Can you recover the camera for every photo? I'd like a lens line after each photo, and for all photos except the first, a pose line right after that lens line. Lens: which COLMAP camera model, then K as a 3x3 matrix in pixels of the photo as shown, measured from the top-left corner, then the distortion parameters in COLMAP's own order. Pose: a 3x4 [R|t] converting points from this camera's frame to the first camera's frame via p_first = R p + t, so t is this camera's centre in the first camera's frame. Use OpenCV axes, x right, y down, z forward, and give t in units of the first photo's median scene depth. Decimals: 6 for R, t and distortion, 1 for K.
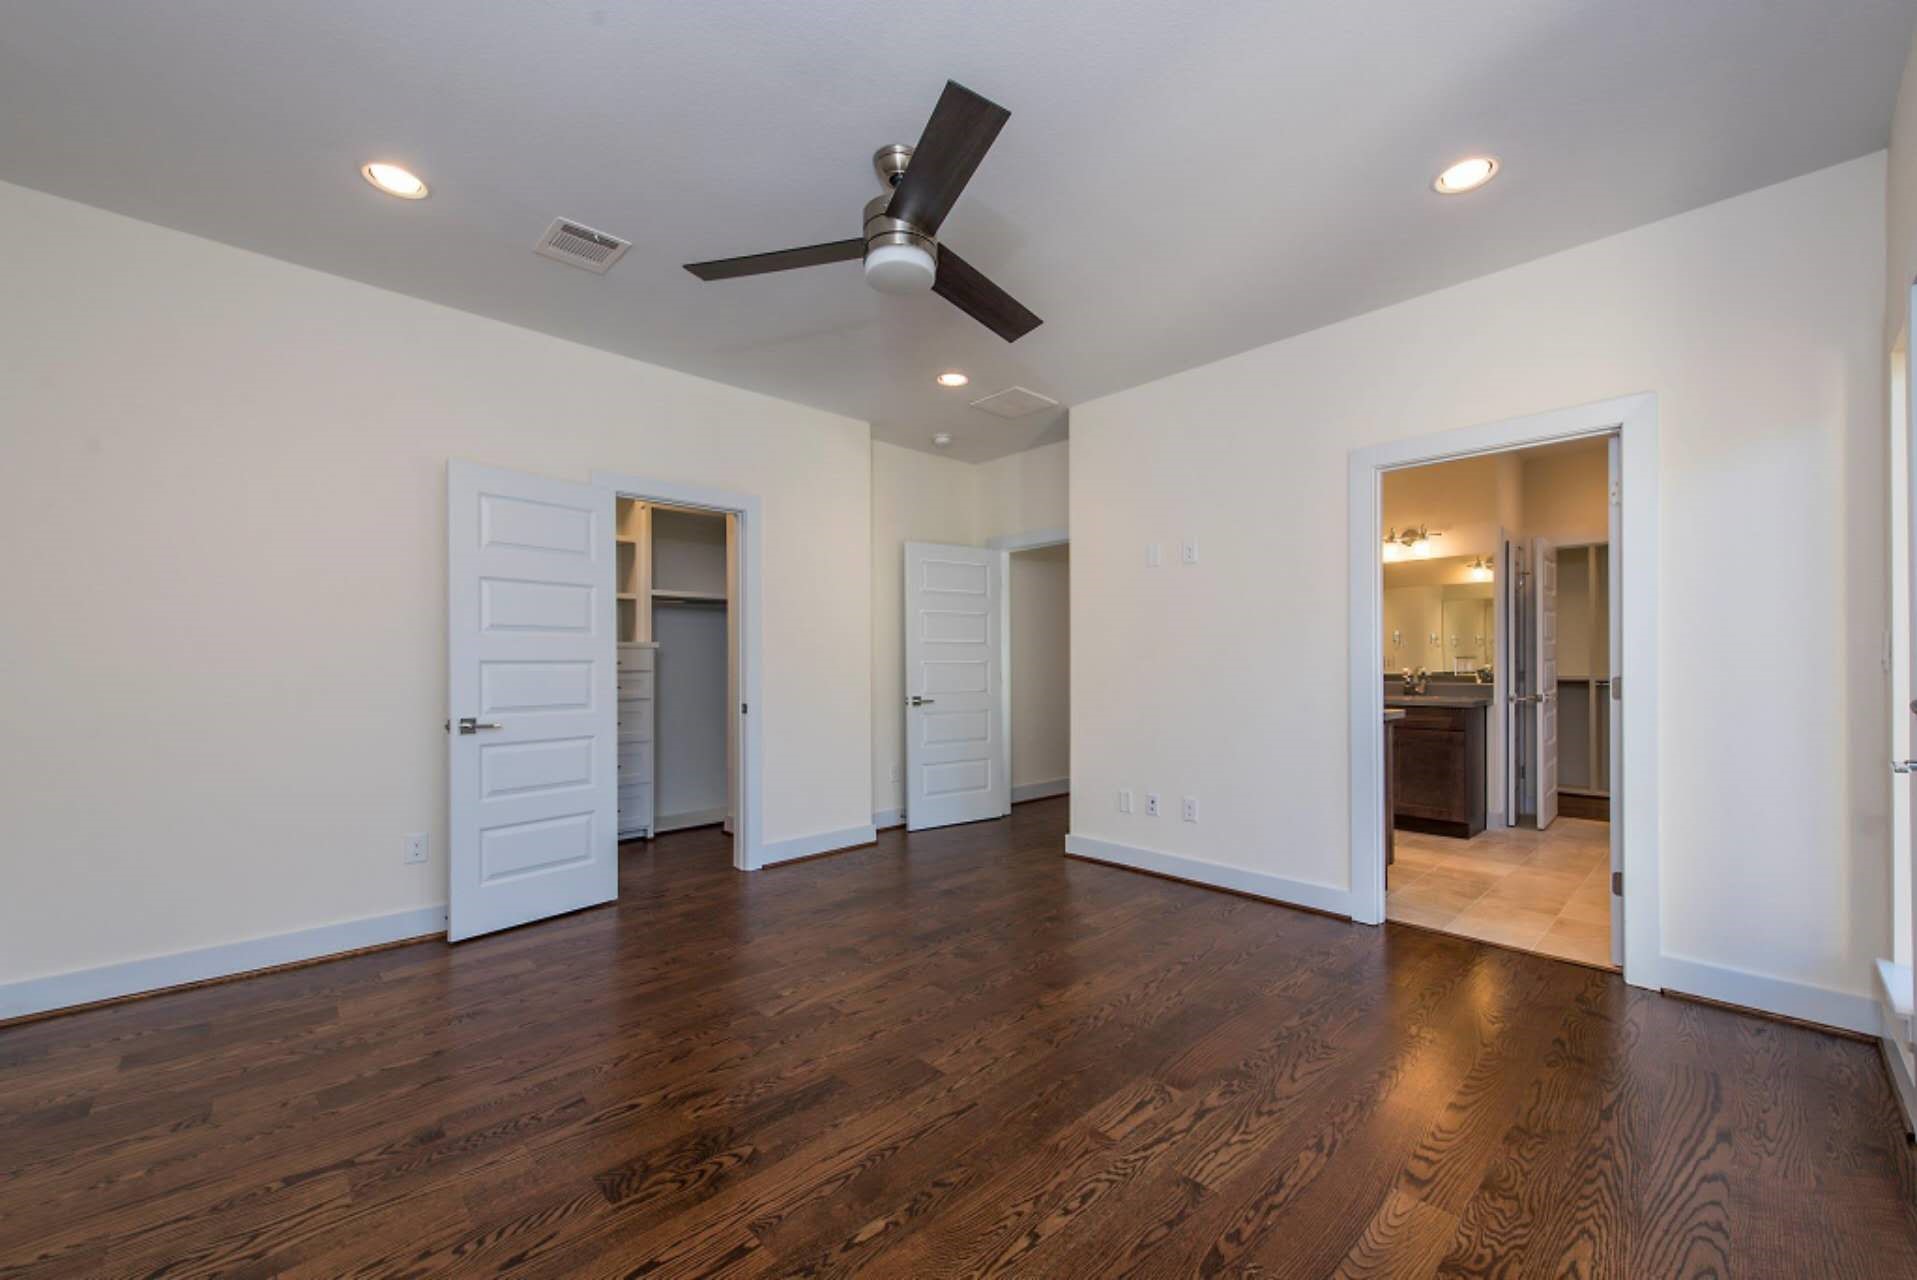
lens RADIAL K [[757.1, 0, 950.7], [0, 757.1, 658.4], [0, 0, 1]] dist [0.011878, -0.000931]
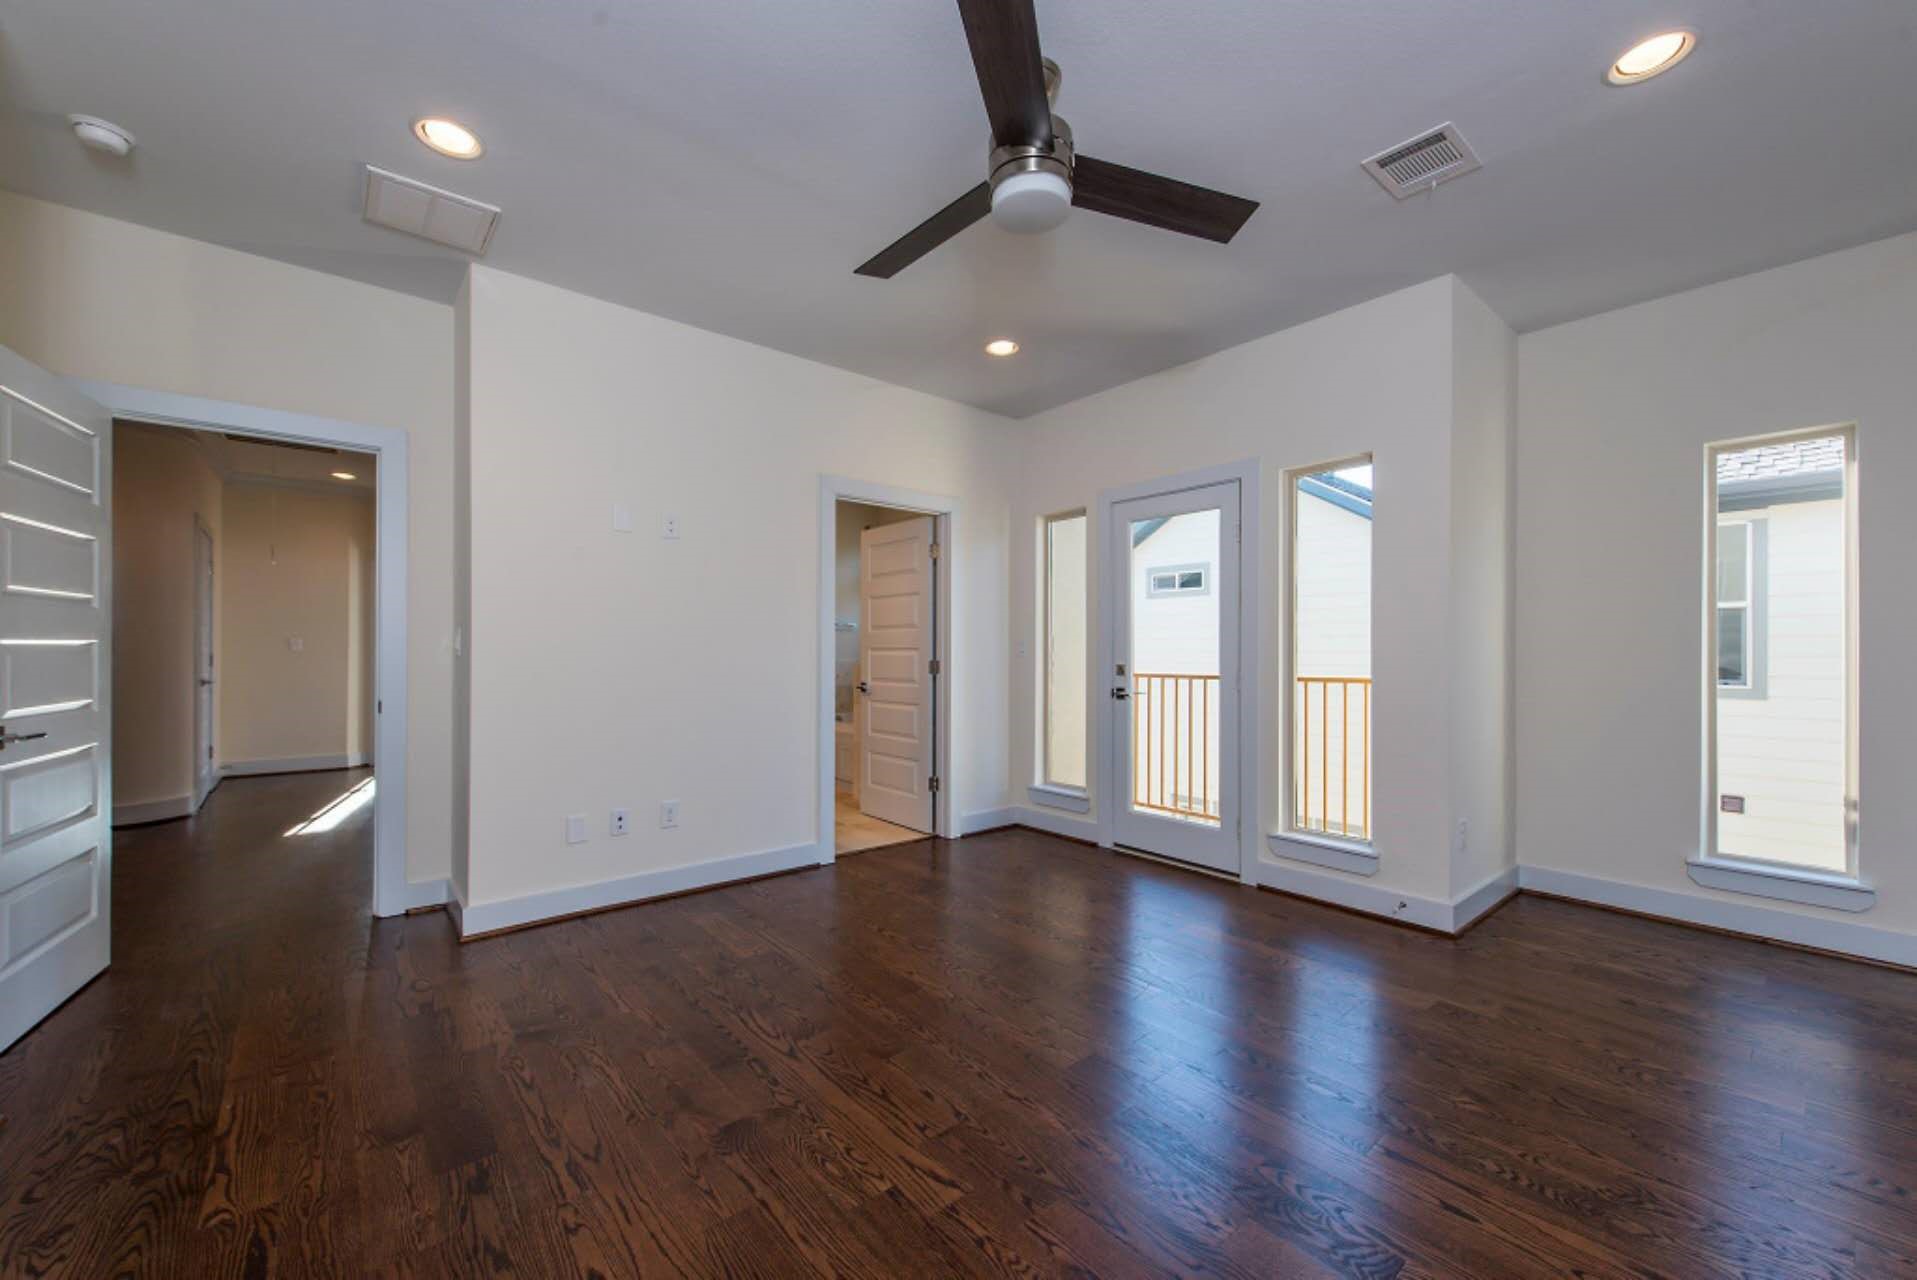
lens RADIAL K [[757.1, 0, 963.8], [0, 757.1, 643.7], [0, 0, 1]] dist [0.011878, -0.000931]
pose [[0.042749, 0.012269, 0.999011, -0.739502], [-0.012455, 0.999853, -0.011746, 0.003933], [-0.999008, -0.011941, 0.042896, 0.801532]]
